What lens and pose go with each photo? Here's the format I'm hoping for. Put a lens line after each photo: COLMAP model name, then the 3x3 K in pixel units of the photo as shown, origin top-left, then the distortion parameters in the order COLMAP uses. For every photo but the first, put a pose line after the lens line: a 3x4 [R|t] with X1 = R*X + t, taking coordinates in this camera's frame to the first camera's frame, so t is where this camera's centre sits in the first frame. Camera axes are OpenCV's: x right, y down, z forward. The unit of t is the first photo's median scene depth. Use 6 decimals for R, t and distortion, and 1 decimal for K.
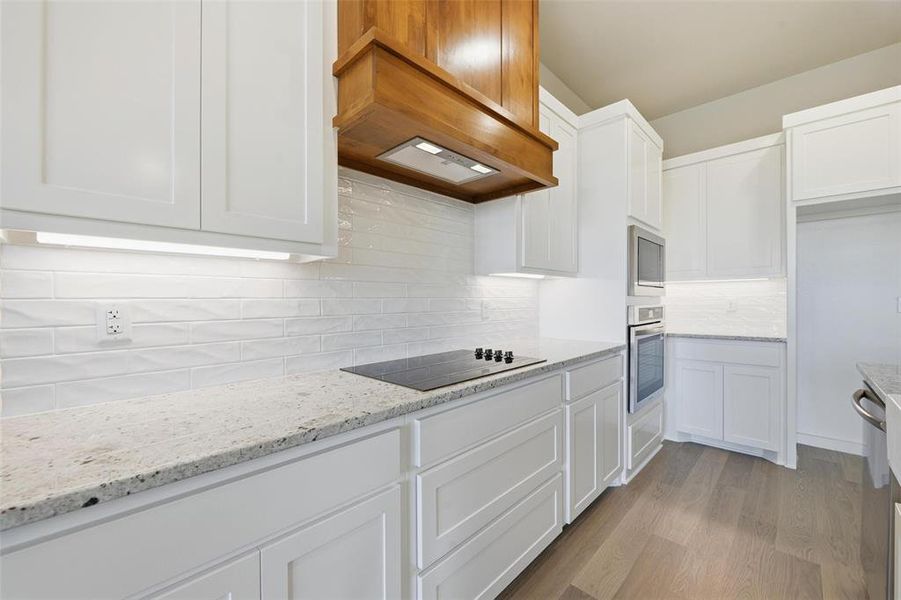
lens RADIAL K [[361.8, 0, 456.7], [0, 361.8, 299.4], [0, 0, 1]] dist [-0.006789, -0.000874]
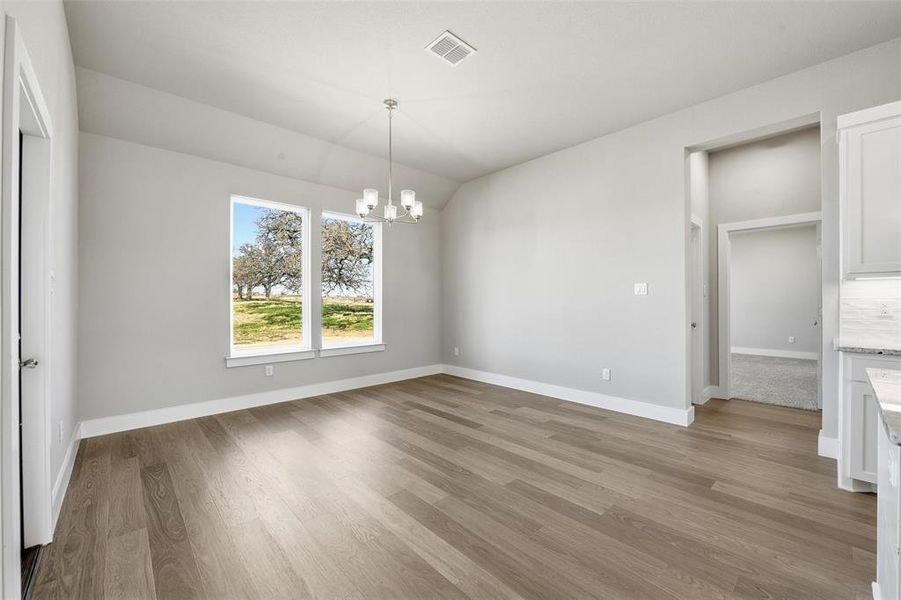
lens RADIAL K [[361.8, 0, 456.4], [0, 361.8, 300.8], [0, 0, 1]] dist [-0.006789, -0.000874]
pose [[-0.051018, 0.005238, -0.998684, 0.898020], [-0.000302, 0.999986, 0.005261, -0.000732], [0.998698, 0.000570, -0.051016, -0.985597]]
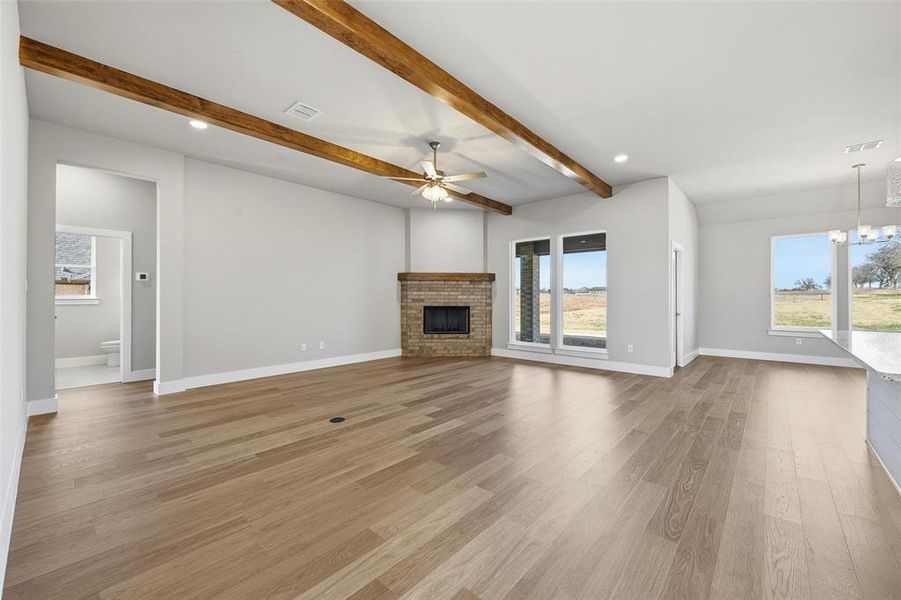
lens RADIAL K [[361.8, 0, 452.8], [0, 361.8, 296.3], [0, 0, 1]] dist [-0.006789, -0.000874]
pose [[-0.999156, 0.006177, -0.040608, 2.248657], [0.006266, 0.999978, -0.002080, -0.010092], [0.040594, -0.002333, -0.999173, 1.119930]]
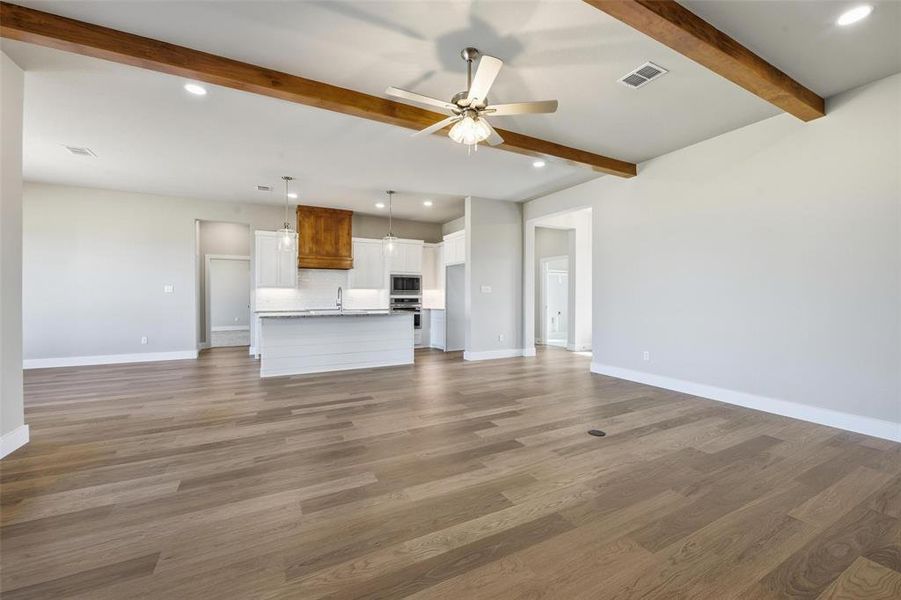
lens RADIAL K [[361.8, 0, 454.4], [0, 361.8, 299.1], [0, 0, 1]] dist [-0.006789, -0.000874]
pose [[0.950357, 0.009118, -0.311027, 2.665761], [-0.006220, 0.999928, 0.010307, -0.012182], [0.311098, -0.007861, 0.950345, -2.592141]]
